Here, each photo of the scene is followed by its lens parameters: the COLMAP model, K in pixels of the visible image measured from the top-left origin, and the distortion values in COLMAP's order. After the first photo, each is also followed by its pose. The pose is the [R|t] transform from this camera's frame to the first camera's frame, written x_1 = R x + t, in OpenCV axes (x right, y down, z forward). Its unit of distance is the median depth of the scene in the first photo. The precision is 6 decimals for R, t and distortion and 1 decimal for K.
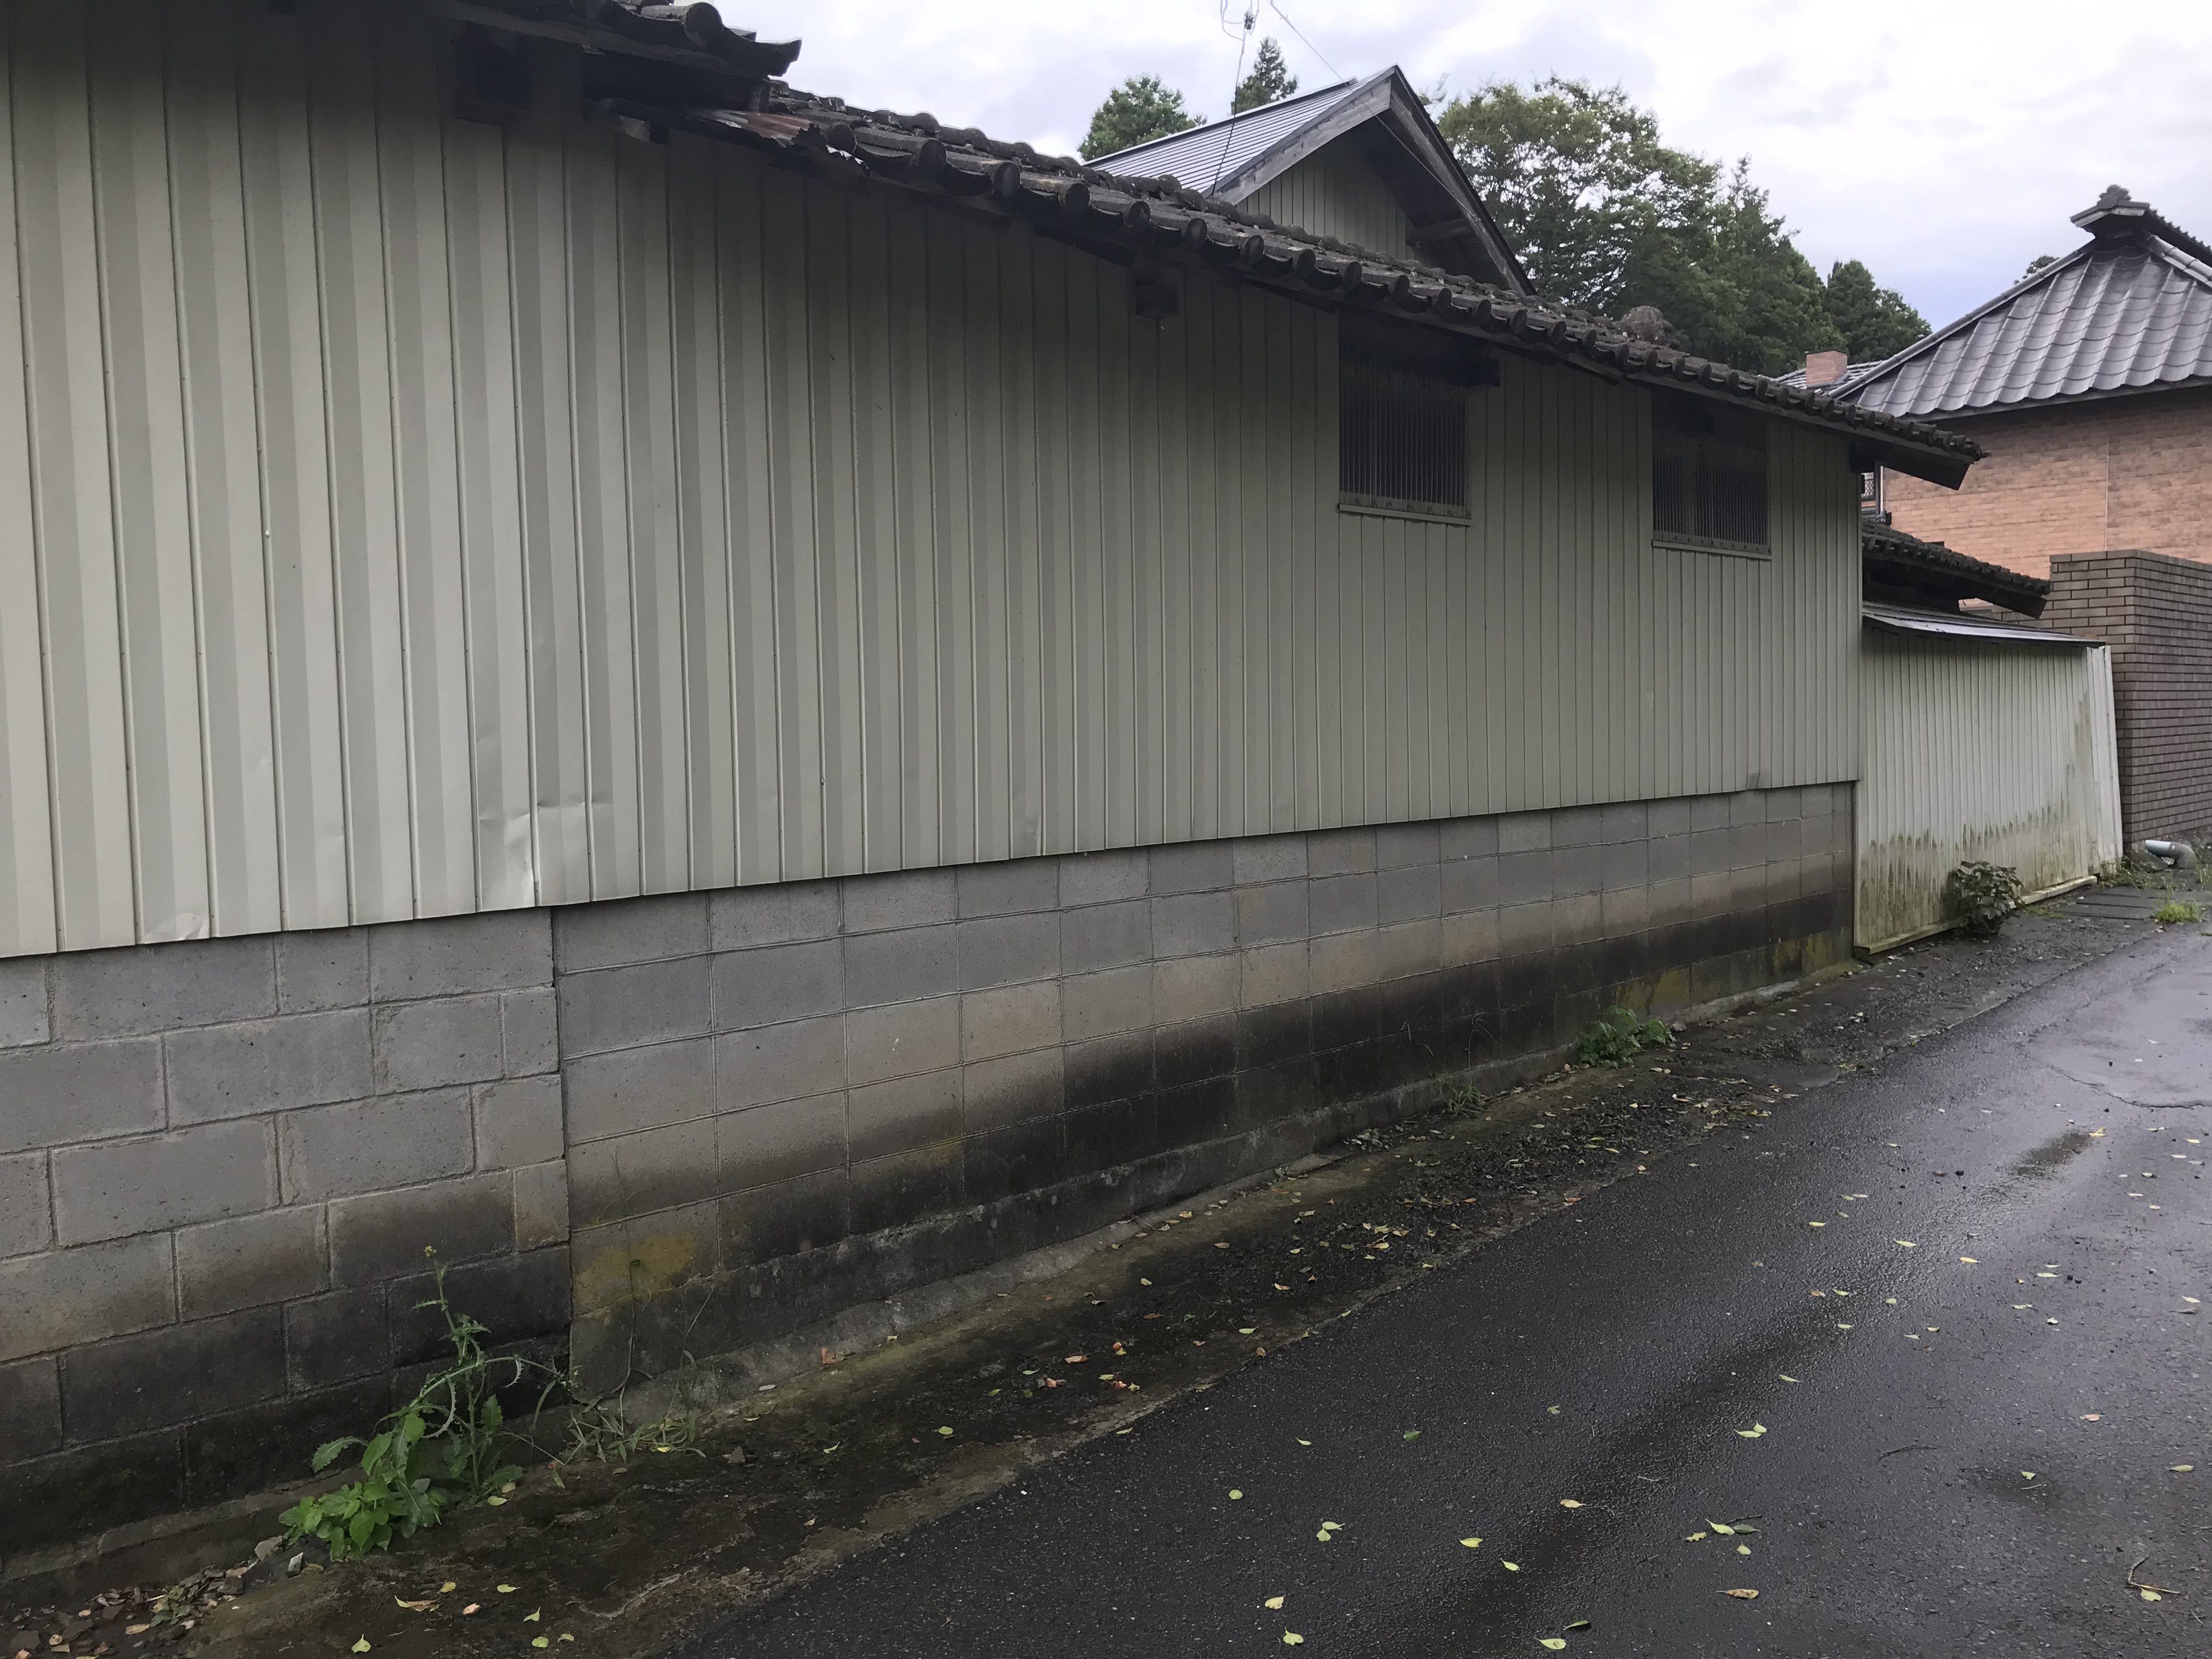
lens RADIAL K [[1838.3, 0, 1105.2], [0, 1838.3, 818.8], [0, 0, 1]] dist [0.044876, -0.039023]
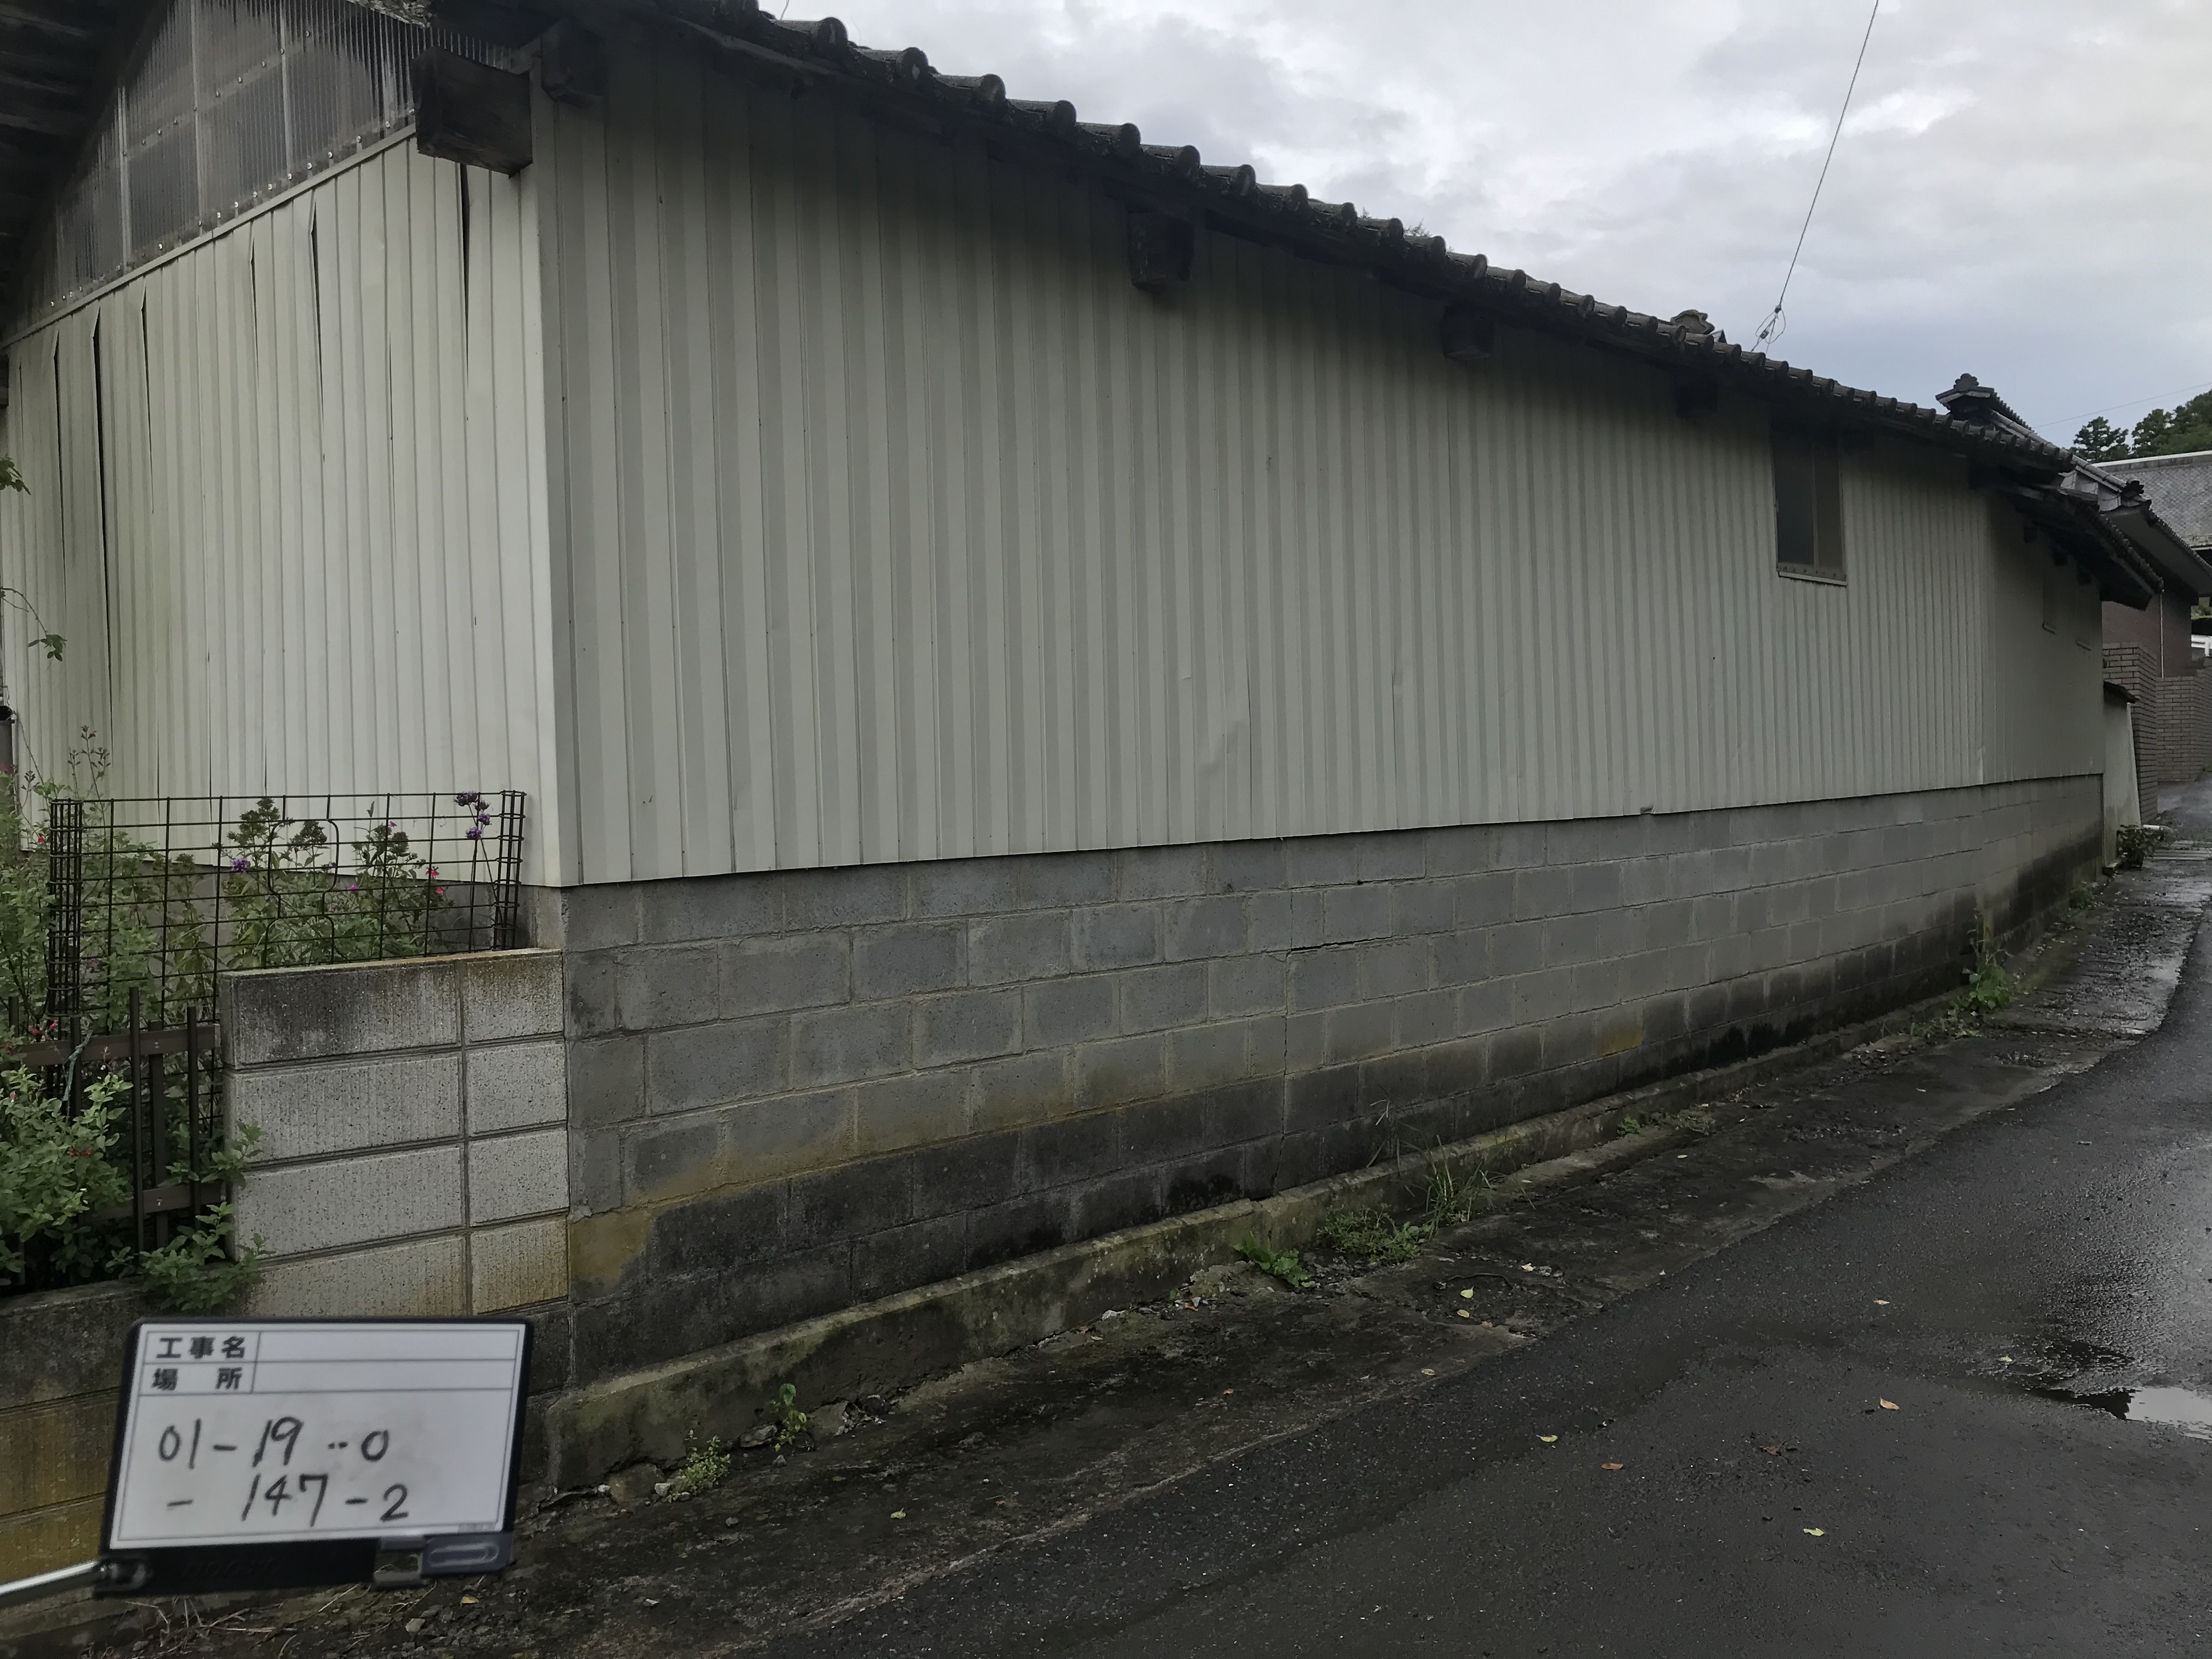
lens RADIAL K [[1838.3, 0, 1094.8], [0, 1838.3, 816.6], [0, 0, 1]] dist [0.044876, -0.039023]
pose [[0.984732, -0.012519, 0.173627, -0.661115], [0.019883, 0.998972, -0.040738, 0.058568], [-0.172939, 0.043568, 0.983969, -0.443744]]
